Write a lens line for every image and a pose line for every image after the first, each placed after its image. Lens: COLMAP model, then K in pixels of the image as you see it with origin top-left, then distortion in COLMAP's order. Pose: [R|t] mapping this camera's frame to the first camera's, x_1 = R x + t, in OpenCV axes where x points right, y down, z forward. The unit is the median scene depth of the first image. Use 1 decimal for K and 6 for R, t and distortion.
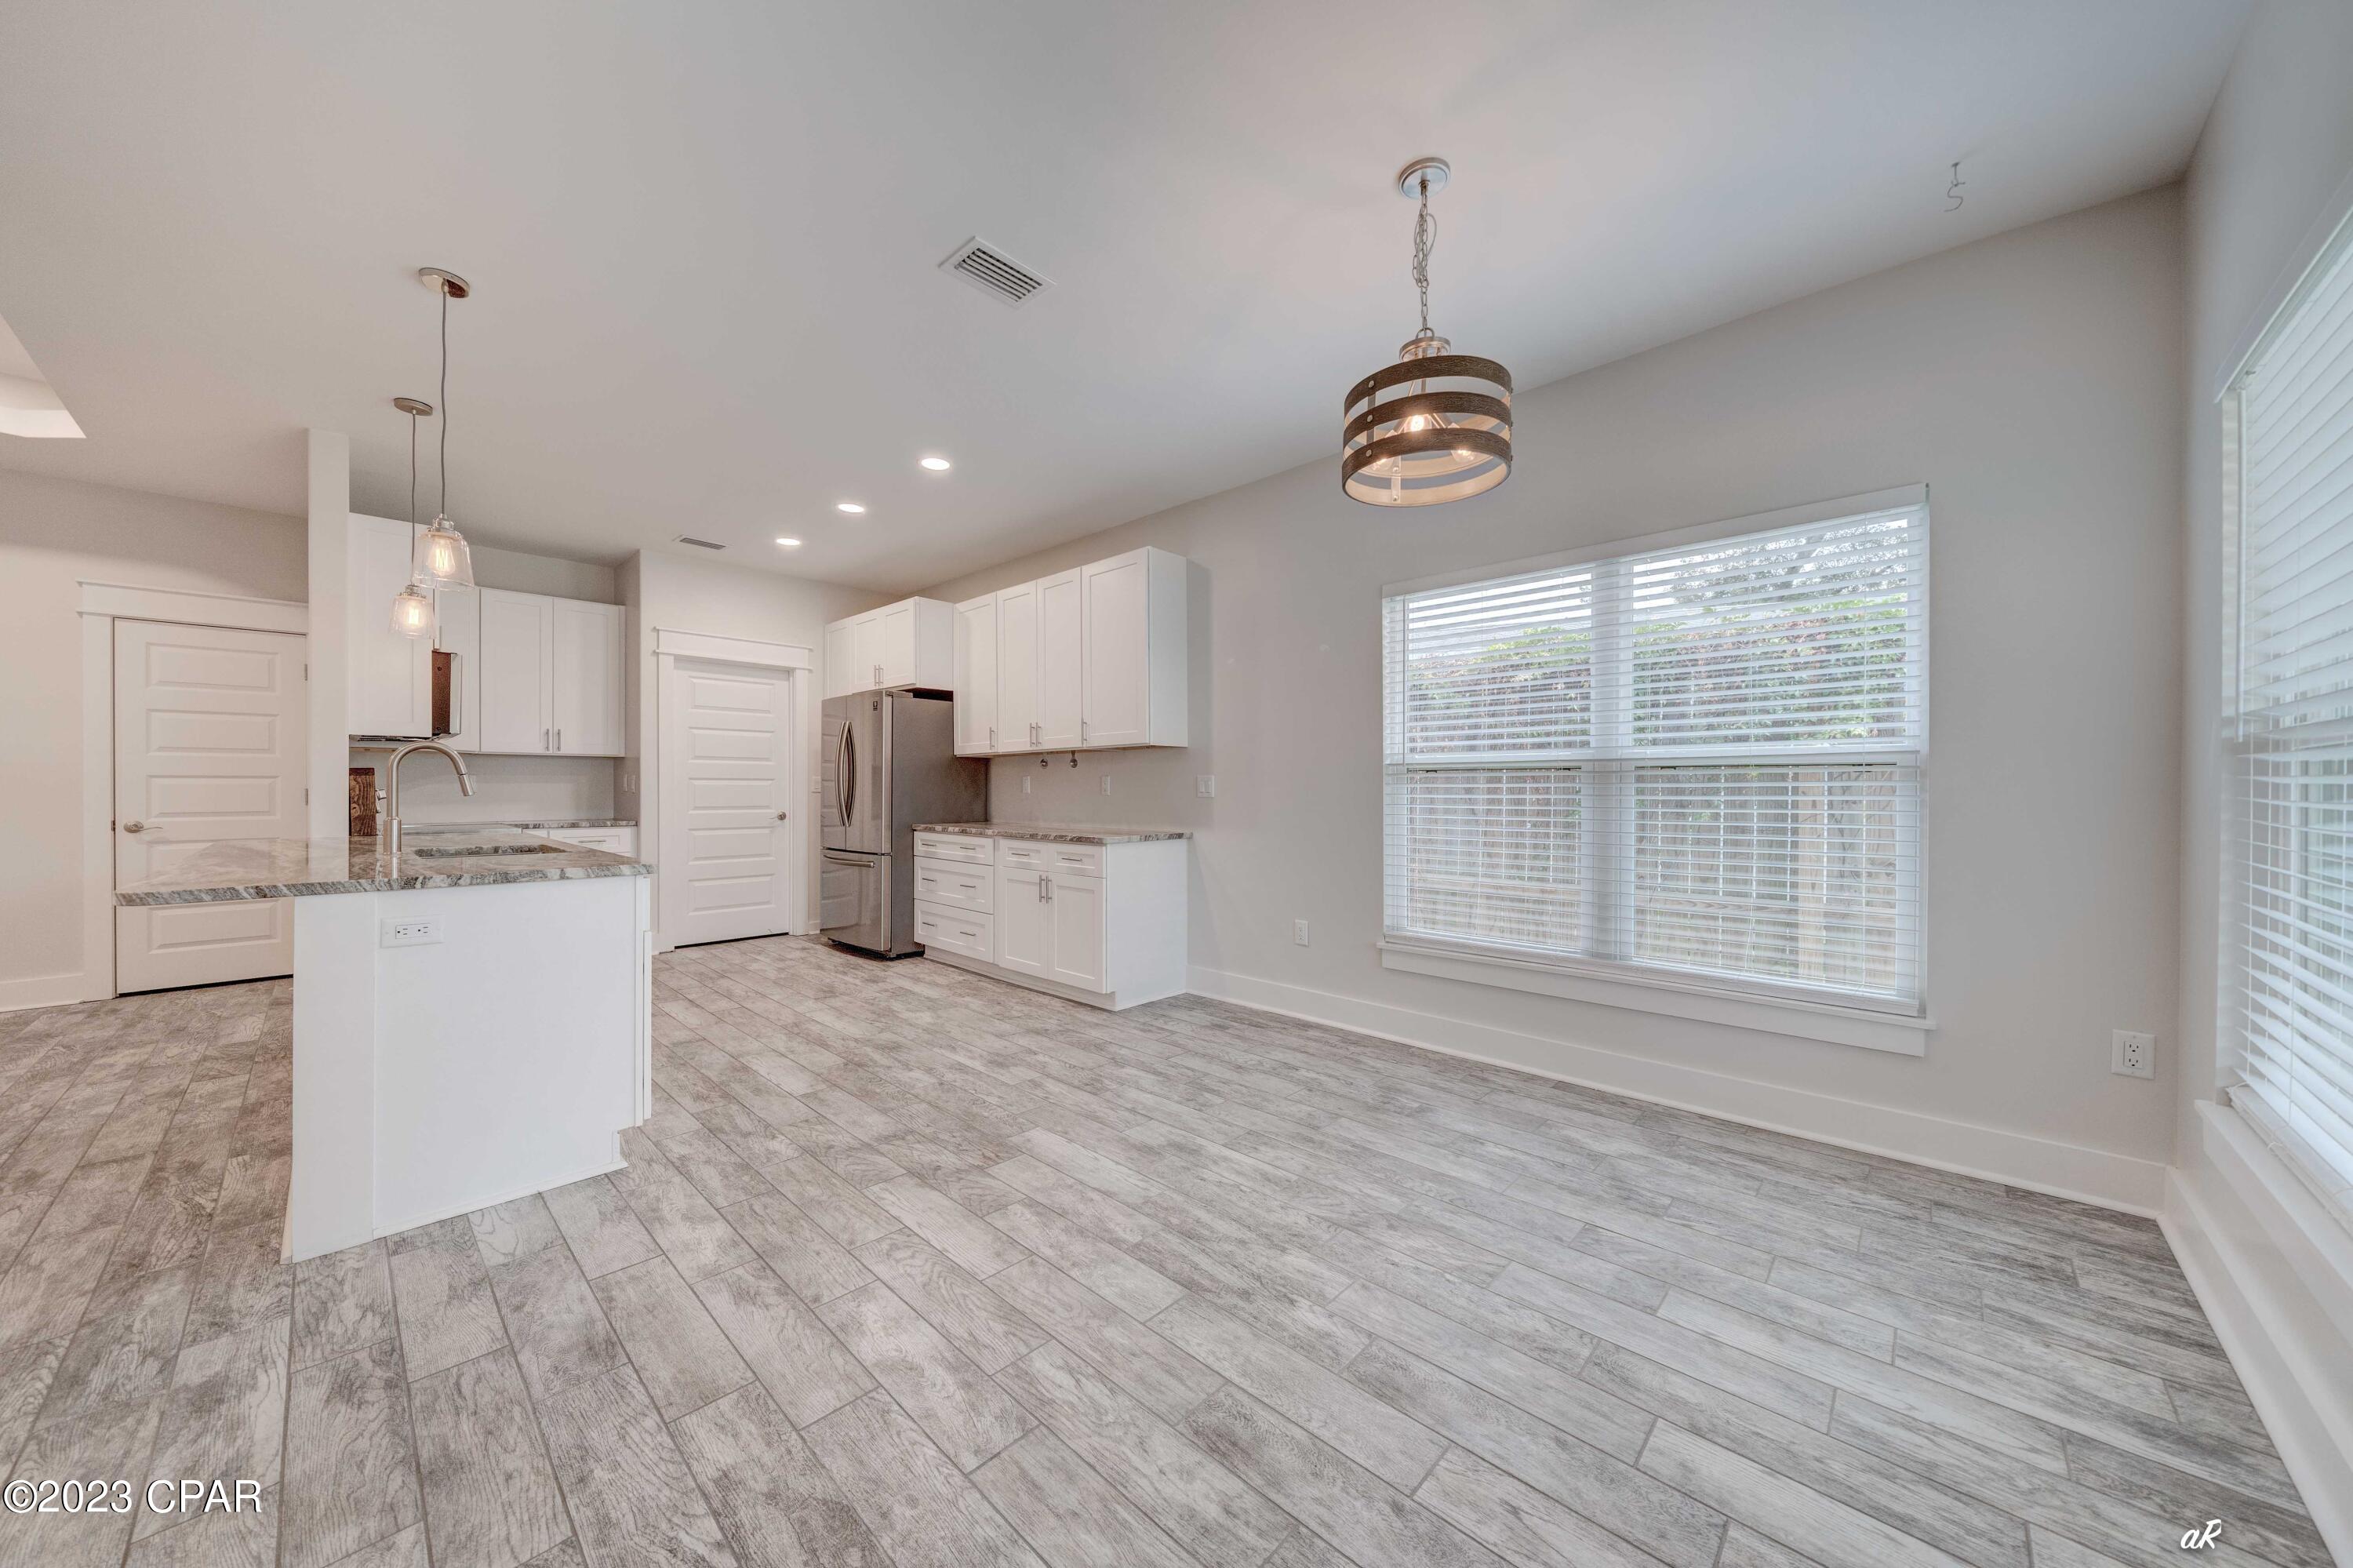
lens RADIAL K [[801.6, 0, 1159.8], [0, 801.6, 793.0], [0, 0, 1]] dist [-0.005968, -0.000048]
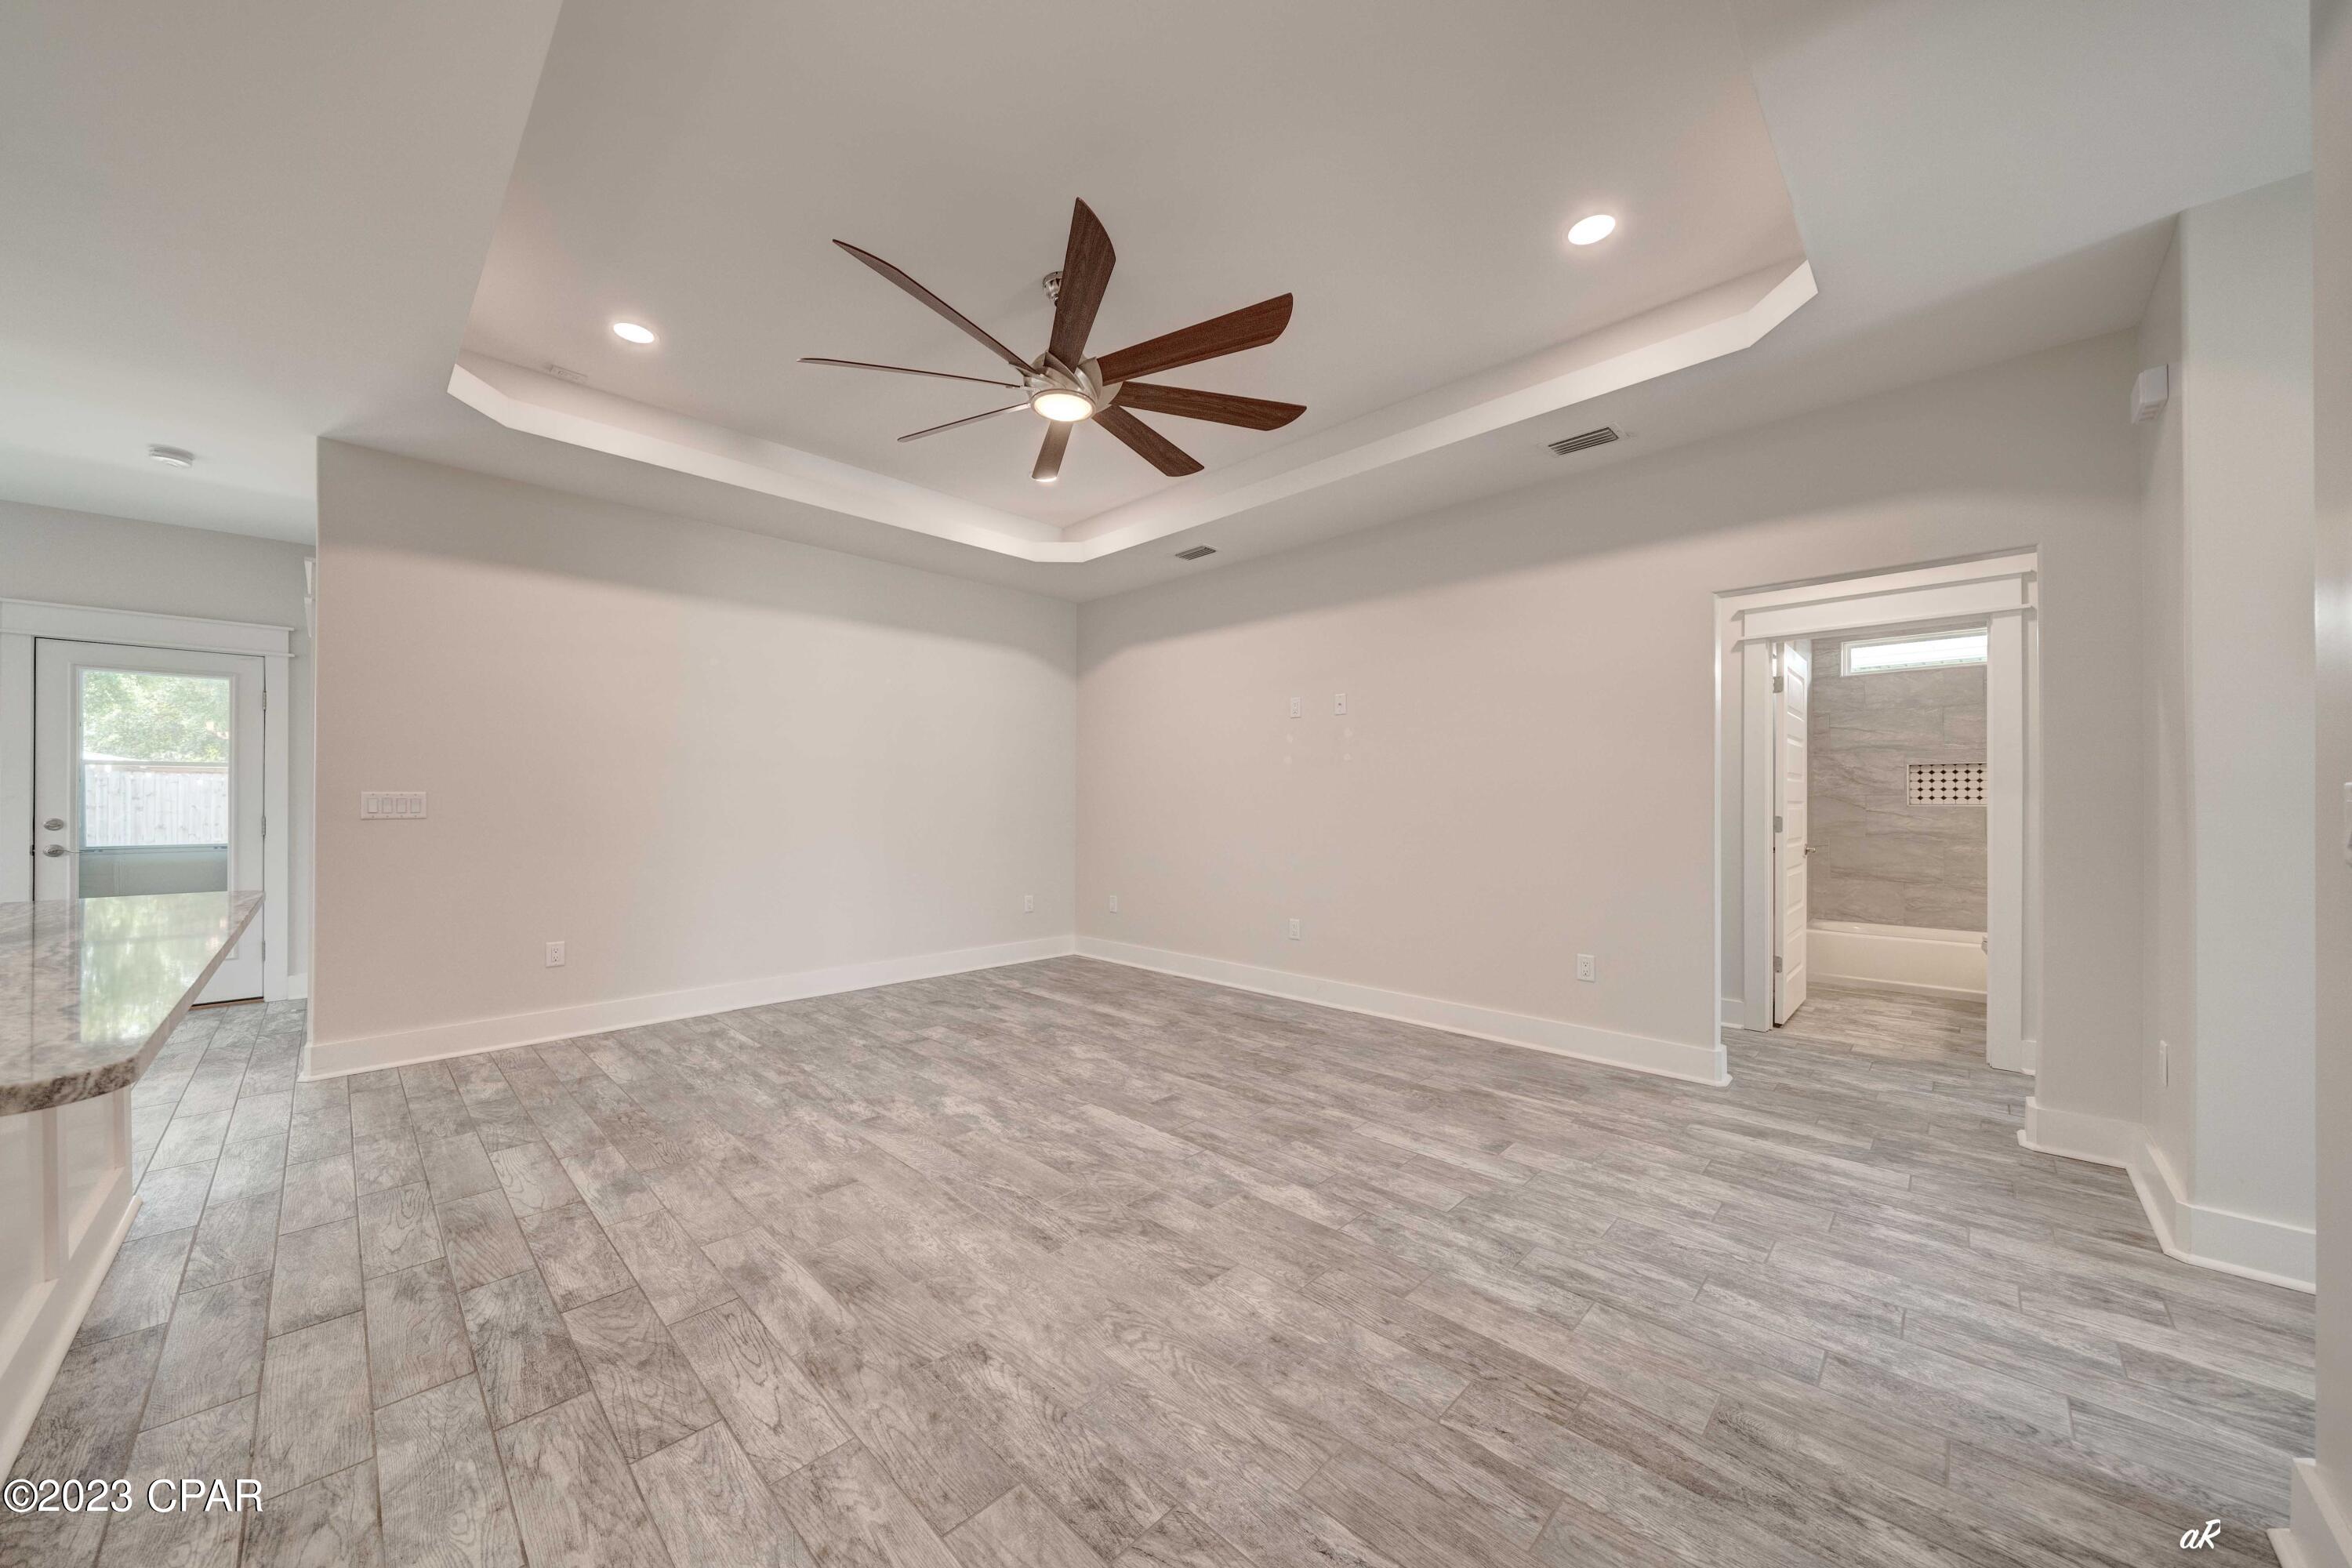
lens RADIAL K [[820.5, 0, 1152.4], [0, 820.5, 794.0], [0, 0, 1]] dist [-0.007064, -0.000036]
pose [[-0.999799, 0.001174, 0.020023, -1.470334], [0.001031, 0.999974, -0.007126, -0.014468], [-0.020031, -0.007103, -0.999774, 1.215676]]
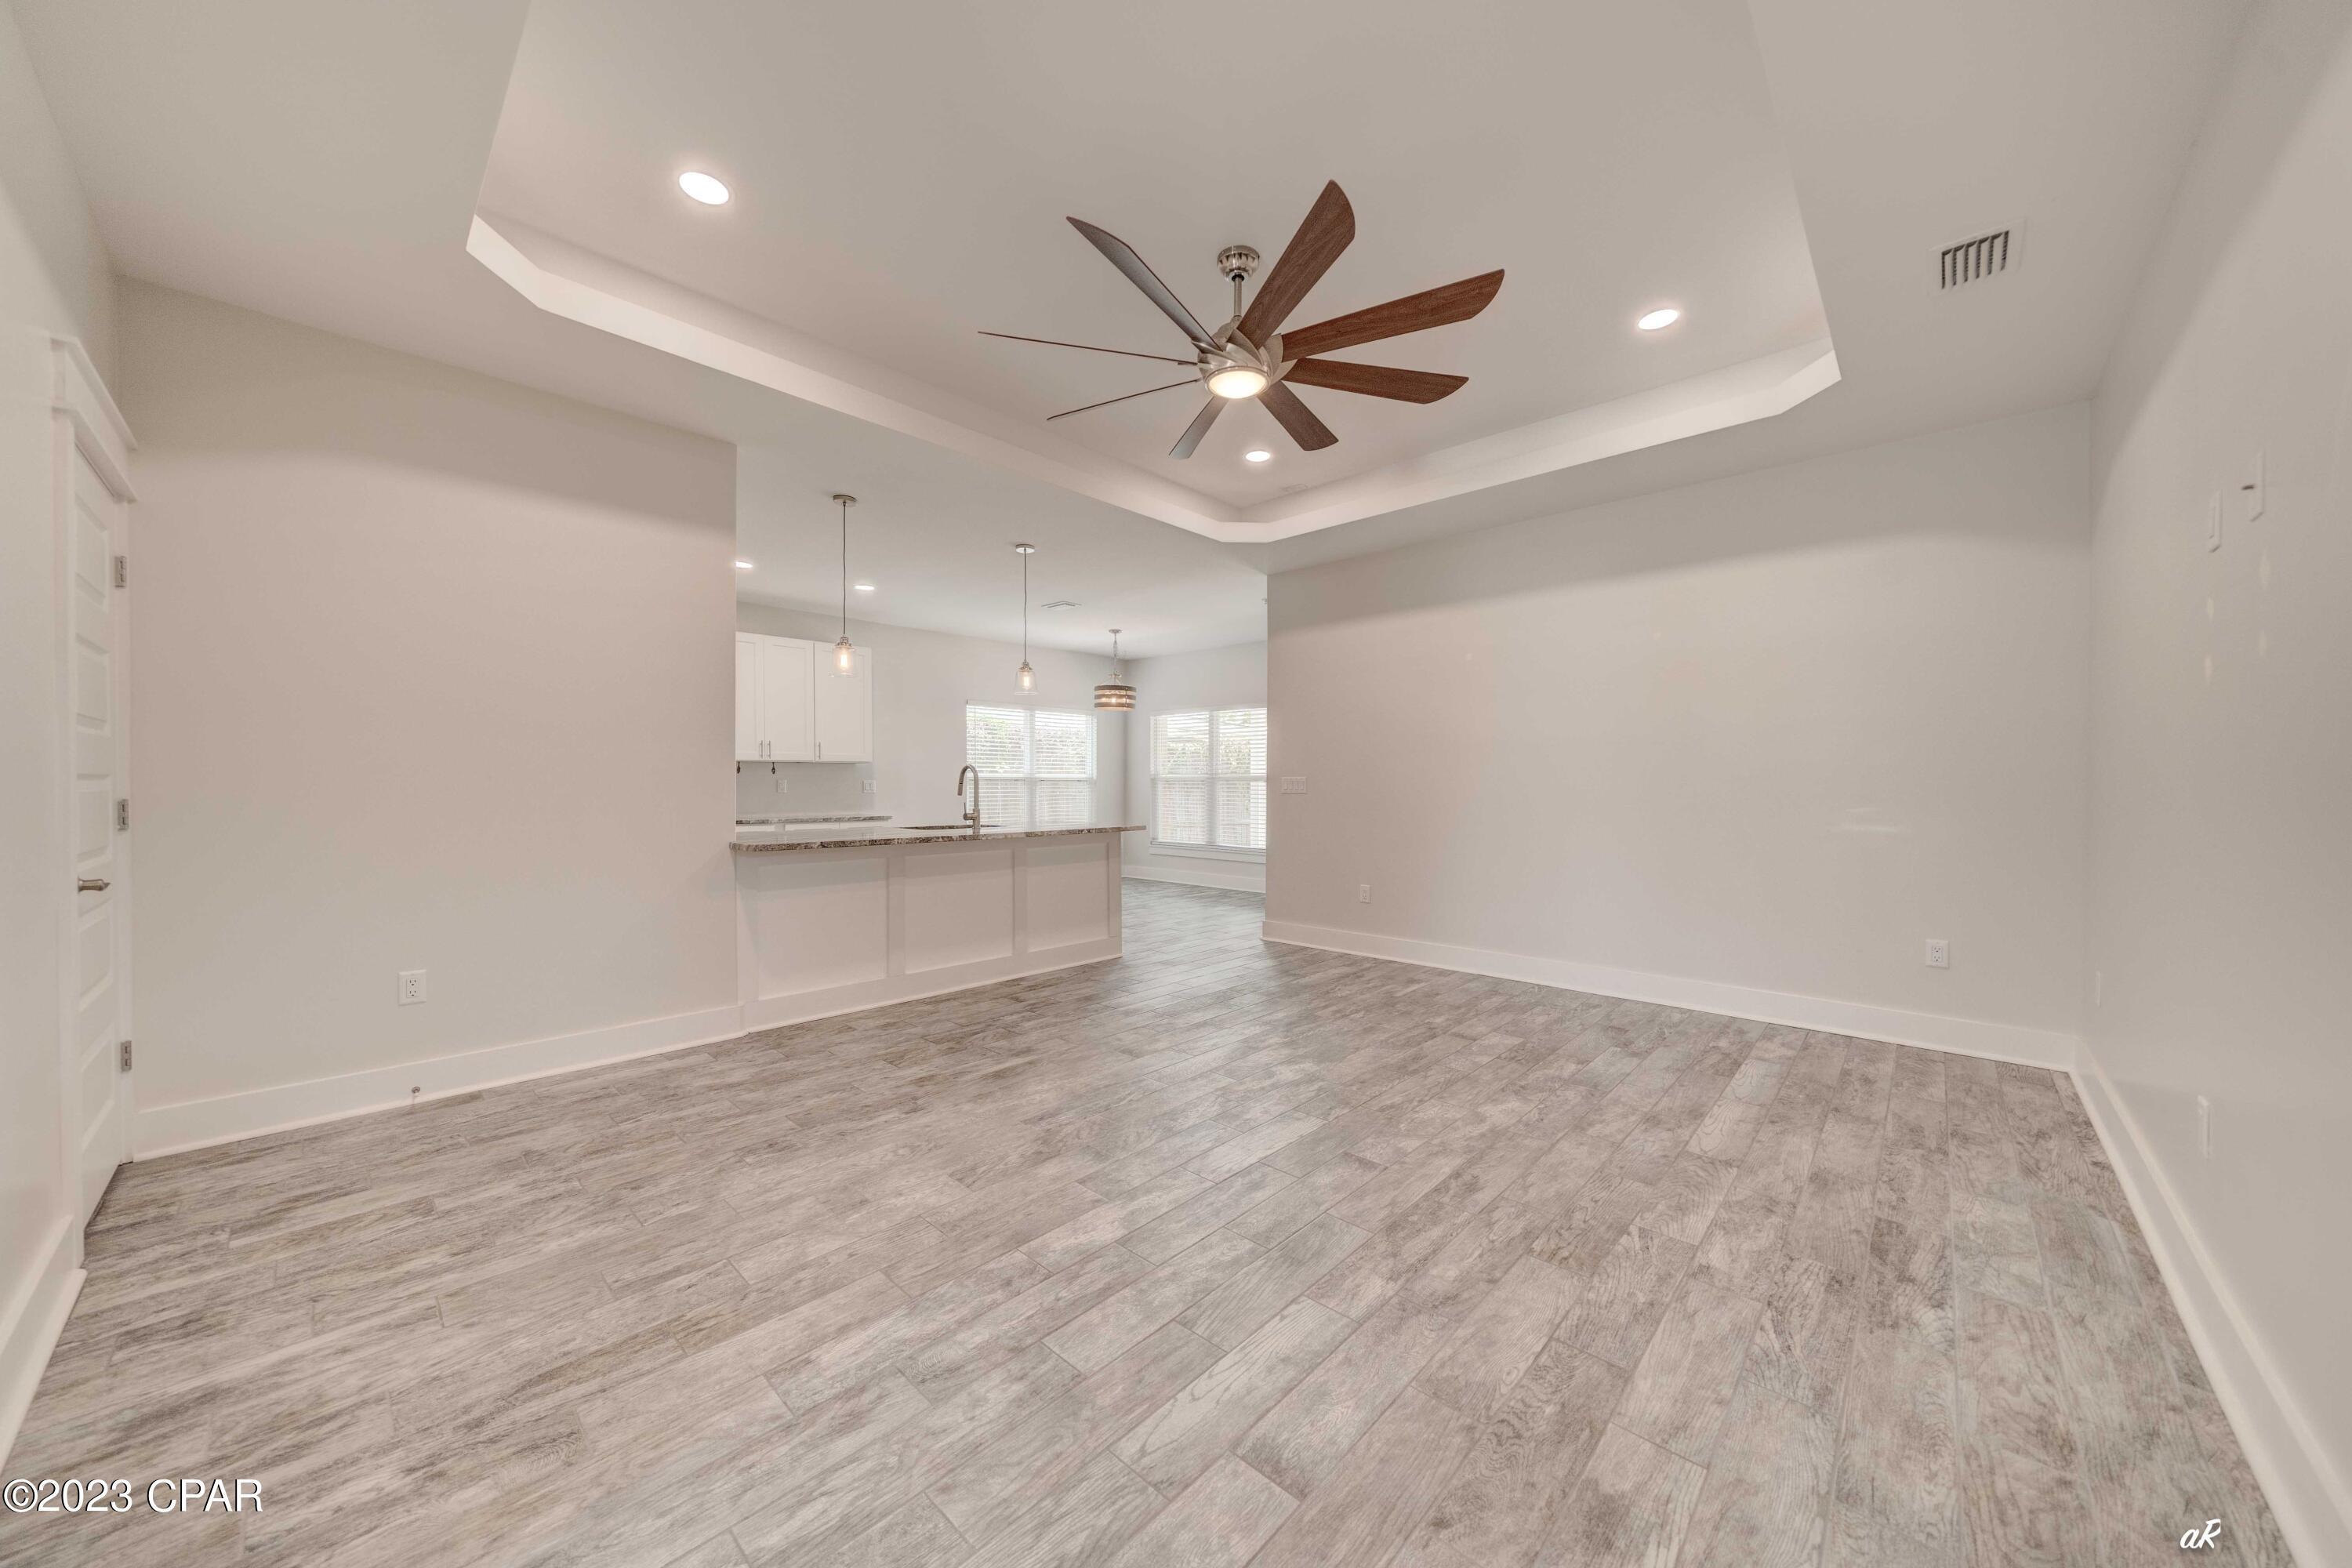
lens RADIAL K [[805.4, 0, 1177.4], [0, 805.4, 791.7], [0, 0, 1]] dist [-0.006050, -0.000164]
pose [[-0.021072, -0.009412, 0.999734, -2.179451], [0.000714, 0.999955, 0.009430, -0.013403], [-0.999778, 0.000912, -0.021064, 0.468446]]
